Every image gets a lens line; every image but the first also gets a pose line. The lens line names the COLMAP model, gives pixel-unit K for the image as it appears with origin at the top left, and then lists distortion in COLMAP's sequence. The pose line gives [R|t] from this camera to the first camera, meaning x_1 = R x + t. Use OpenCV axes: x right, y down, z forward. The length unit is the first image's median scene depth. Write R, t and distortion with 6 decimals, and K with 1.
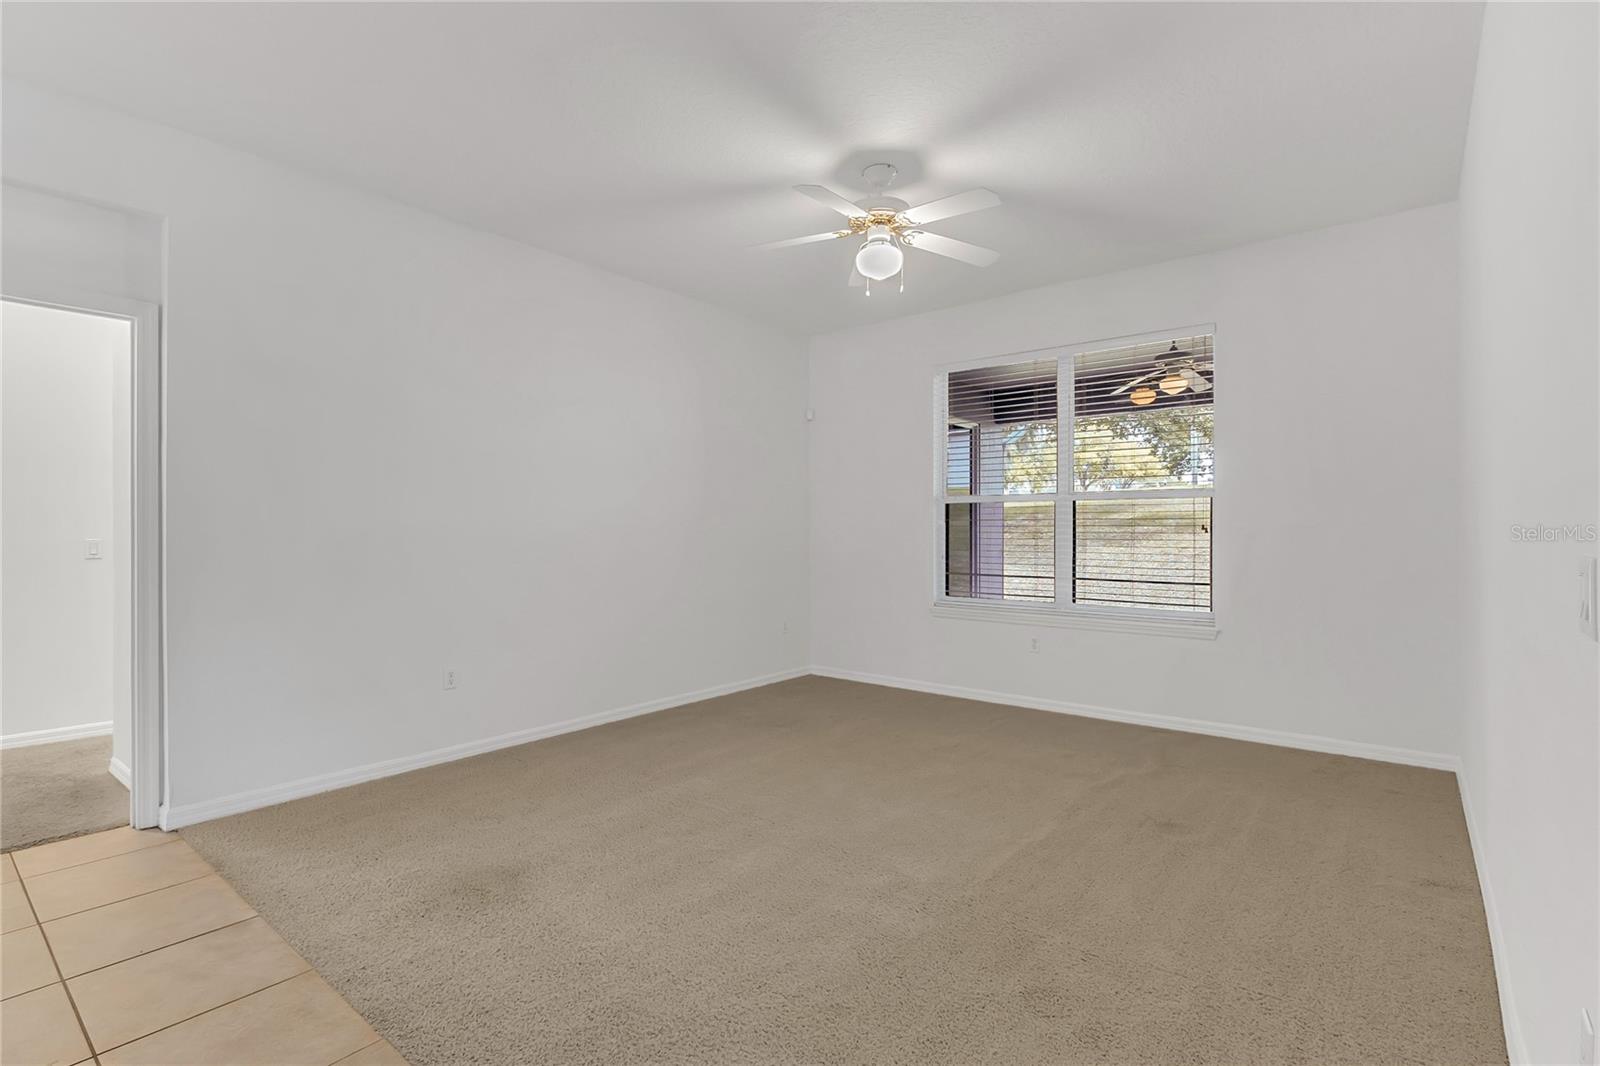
lens RADIAL K [[753.0, 0, 800.0], [0, 753.0, 533.0], [0, 0, 1]] dist [0.010634, -0.000409]
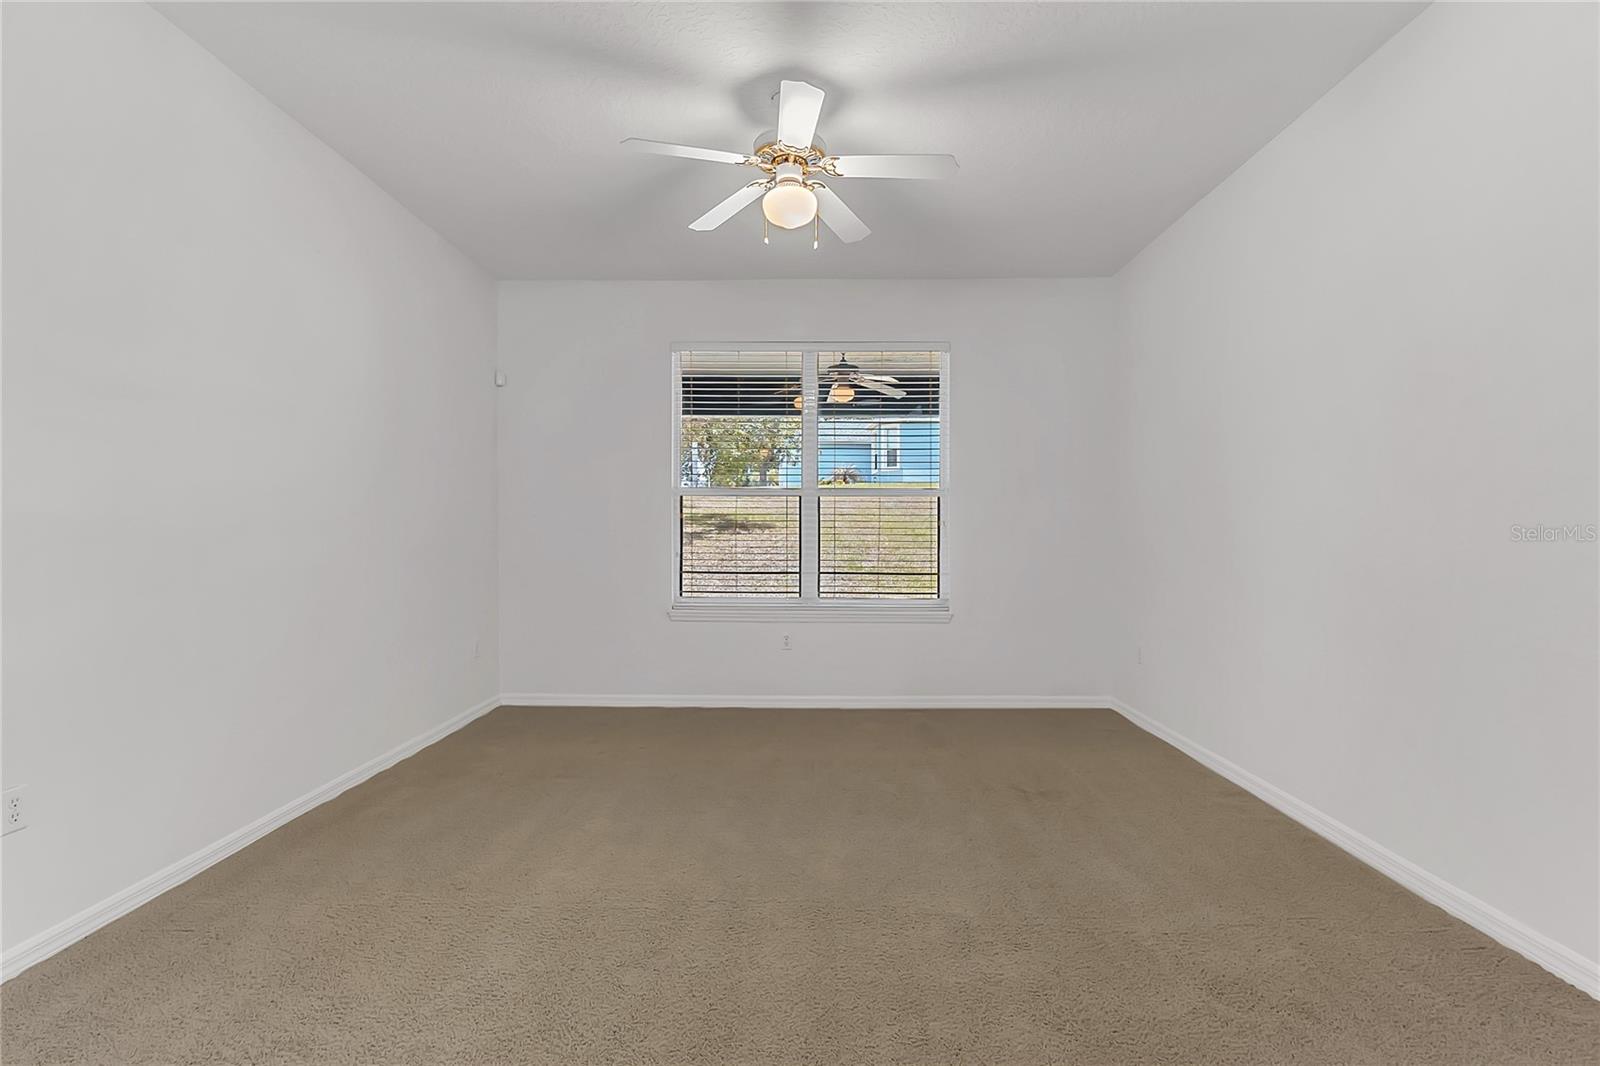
lens RADIAL K [[742.9, 0, 805.1], [0, 742.9, 533.1], [0, 0, 1]] dist [0.012917, 0.000083]
pose [[0.788810, -0.004382, 0.614621, -0.255250], [-0.000614, 0.999968, 0.007918, -0.001181], [-0.614637, -0.006623, 0.788783, 0.215704]]
